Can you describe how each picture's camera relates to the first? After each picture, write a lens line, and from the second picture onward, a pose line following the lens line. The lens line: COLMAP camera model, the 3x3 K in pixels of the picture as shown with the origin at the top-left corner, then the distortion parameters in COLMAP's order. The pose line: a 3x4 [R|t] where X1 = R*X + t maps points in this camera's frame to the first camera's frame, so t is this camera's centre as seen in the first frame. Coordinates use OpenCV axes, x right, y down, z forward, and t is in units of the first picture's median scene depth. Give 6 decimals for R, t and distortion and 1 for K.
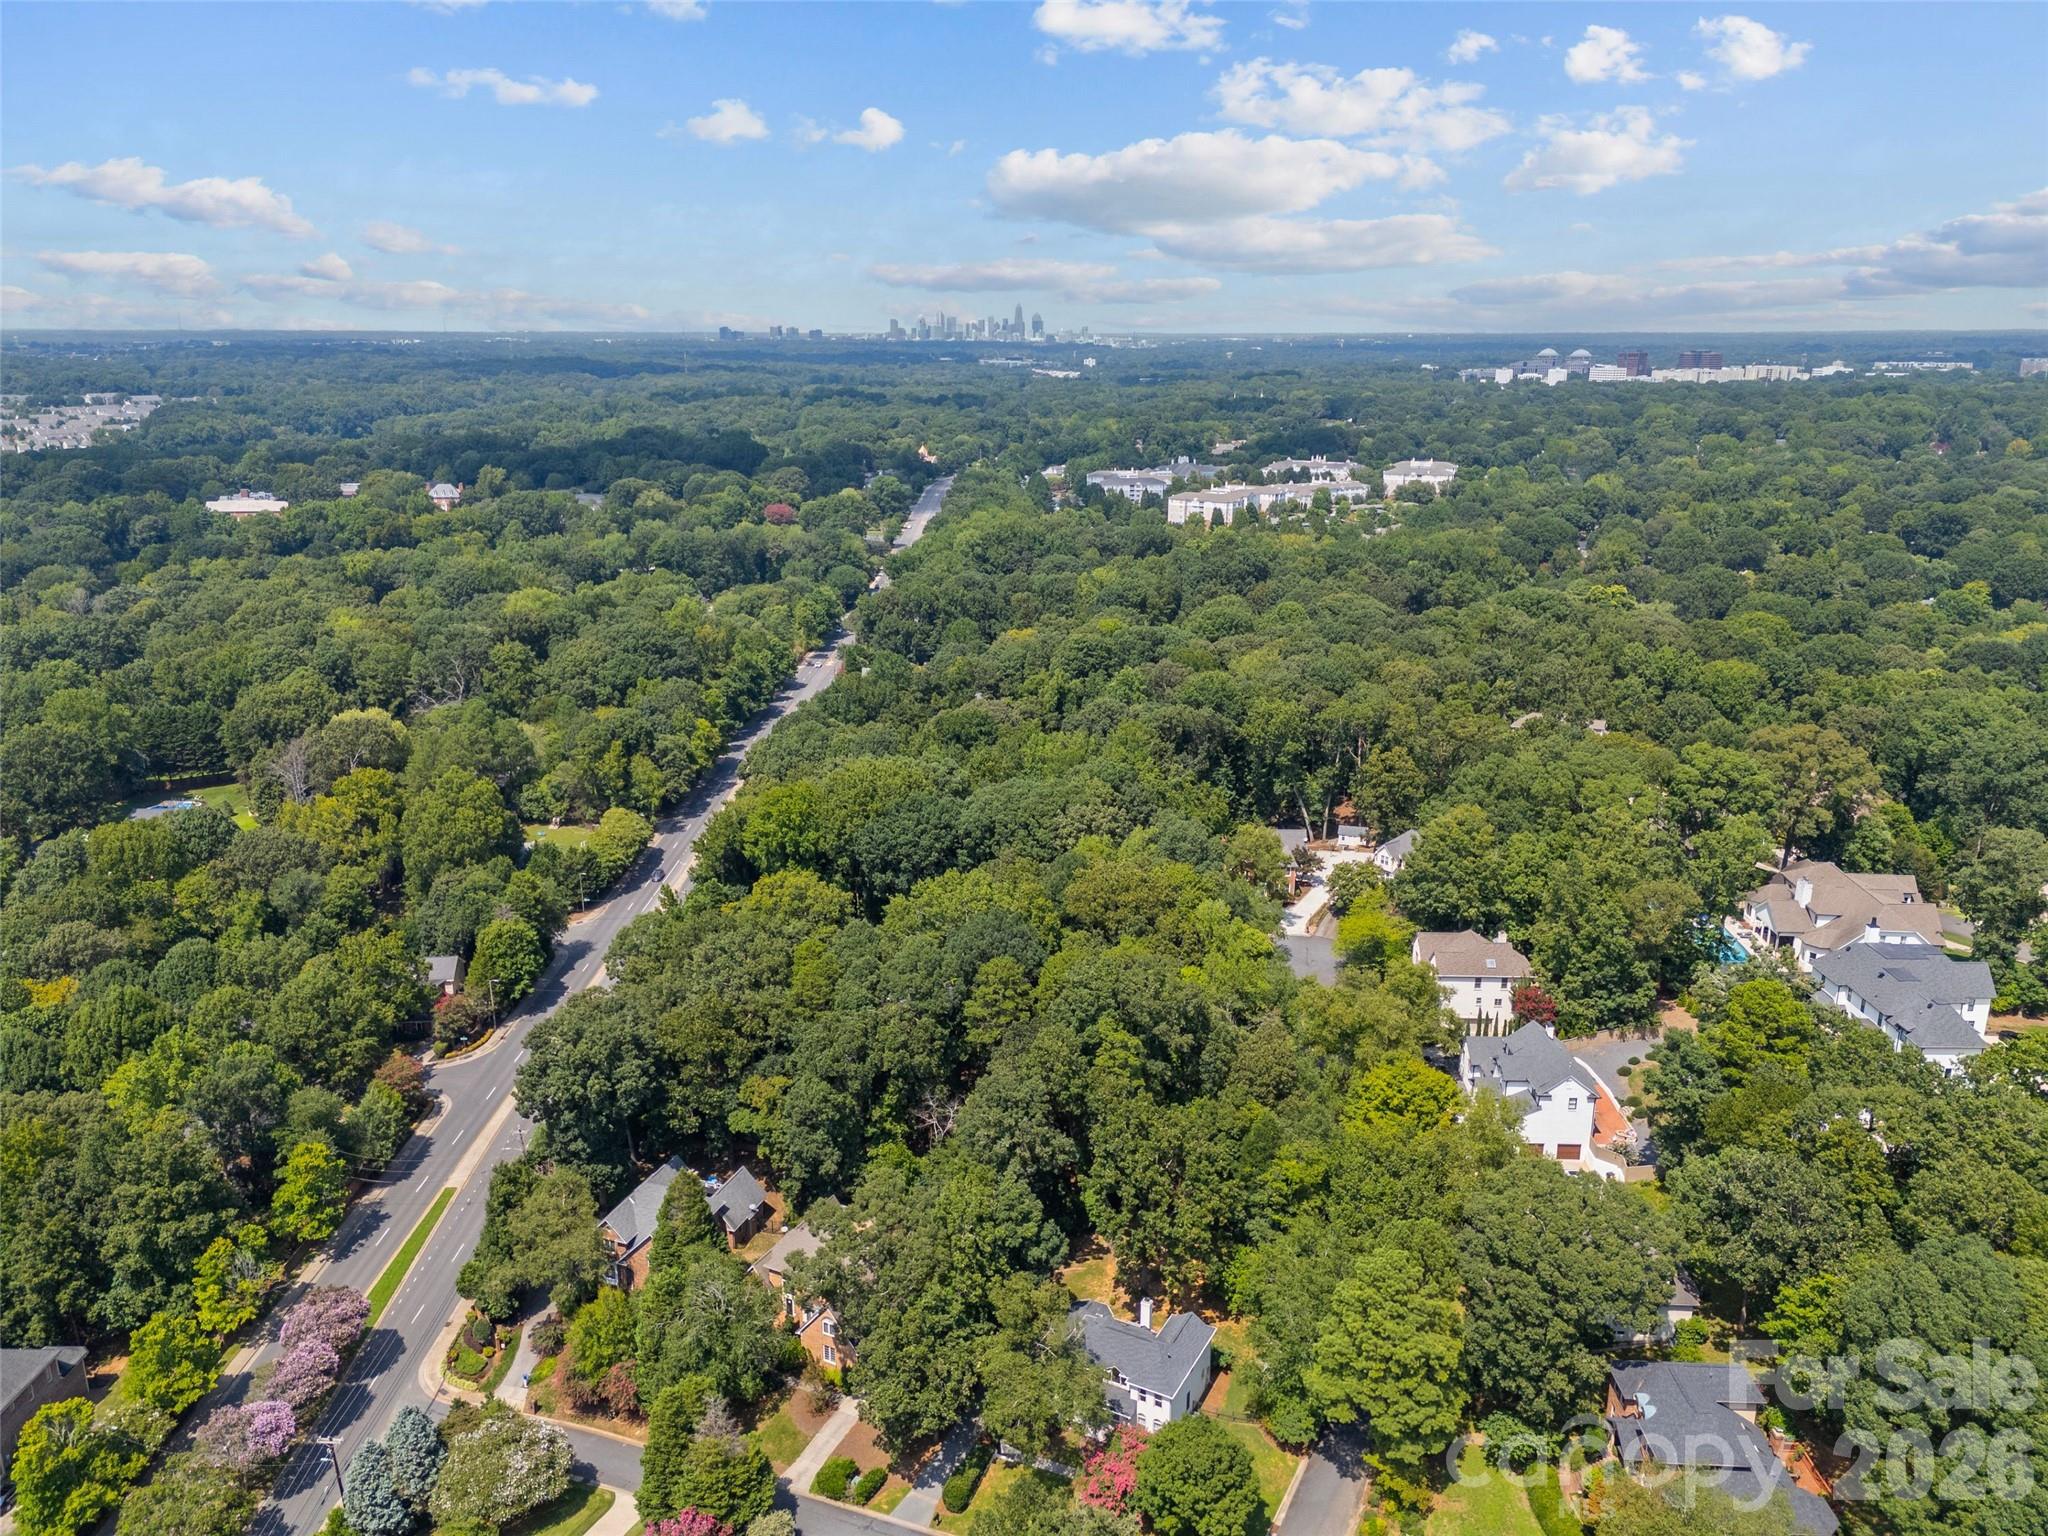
lens RADIAL K [[1481.7, 0, 1024.0], [0, 1481.7, 768.0], [0, 0, 1]] dist [0.070664, -0.058163]
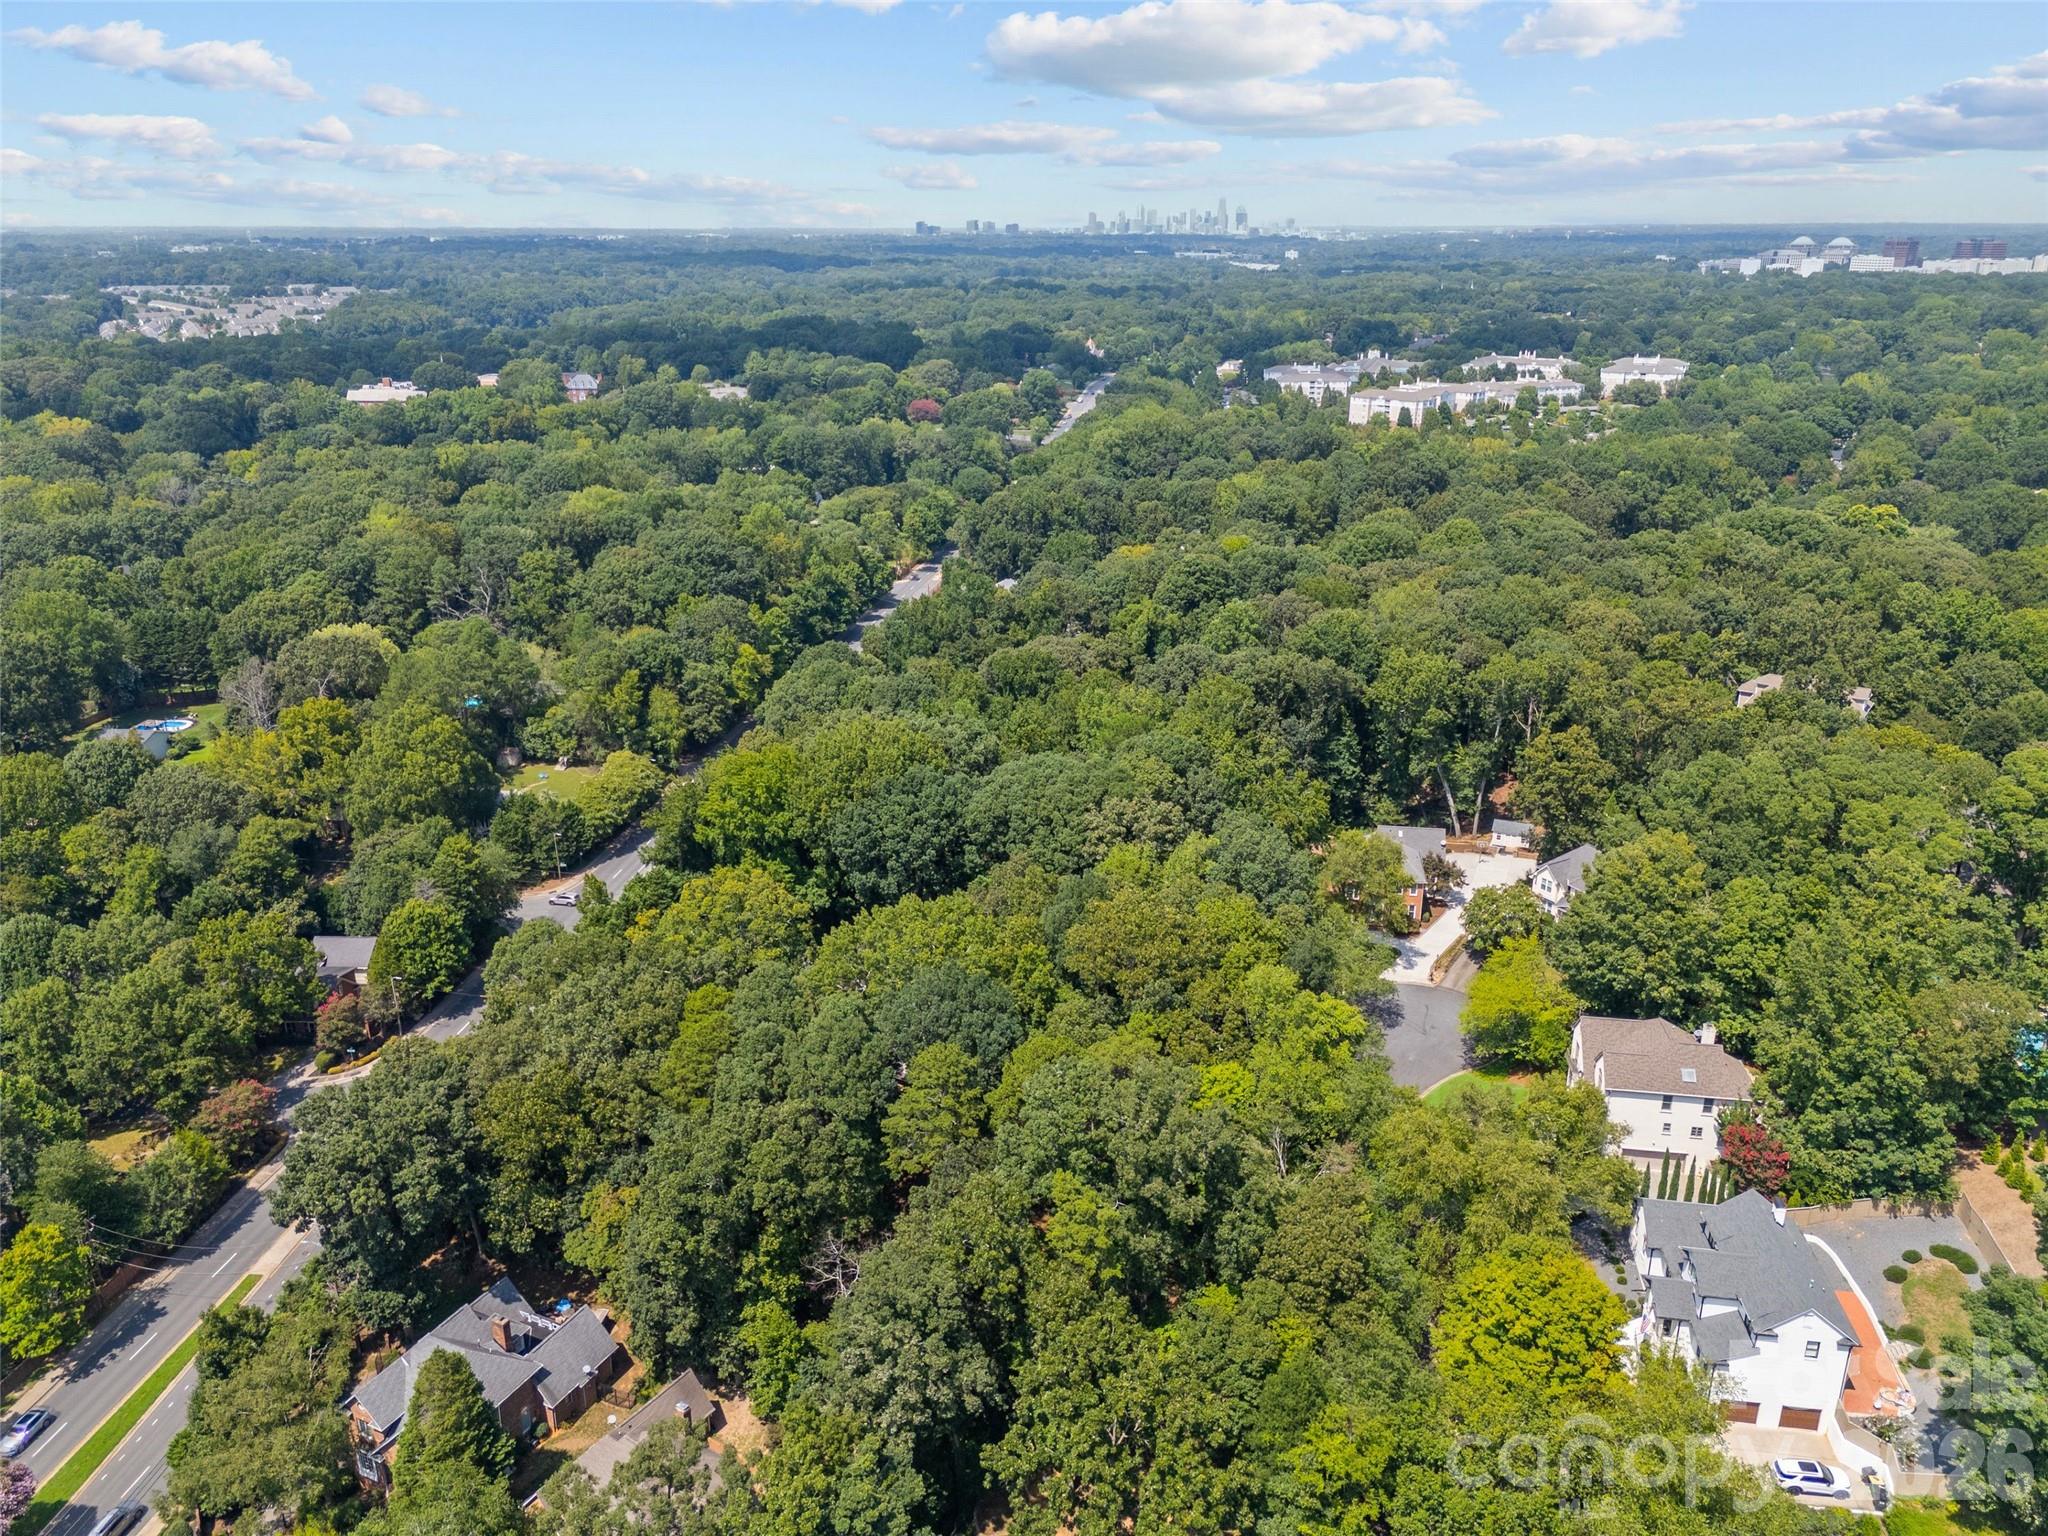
lens RADIAL K [[1495.5, 0, 1024.0], [0, 1495.5, 768.0], [0, 0, 1]] dist [0.042681, -0.005761]
pose [[0.992086, 0.040636, -0.118801, 0.070438], [-0.033220, 0.997413, 0.063747, -0.032425], [0.121084, -0.059296, 0.990870, 0.231359]]
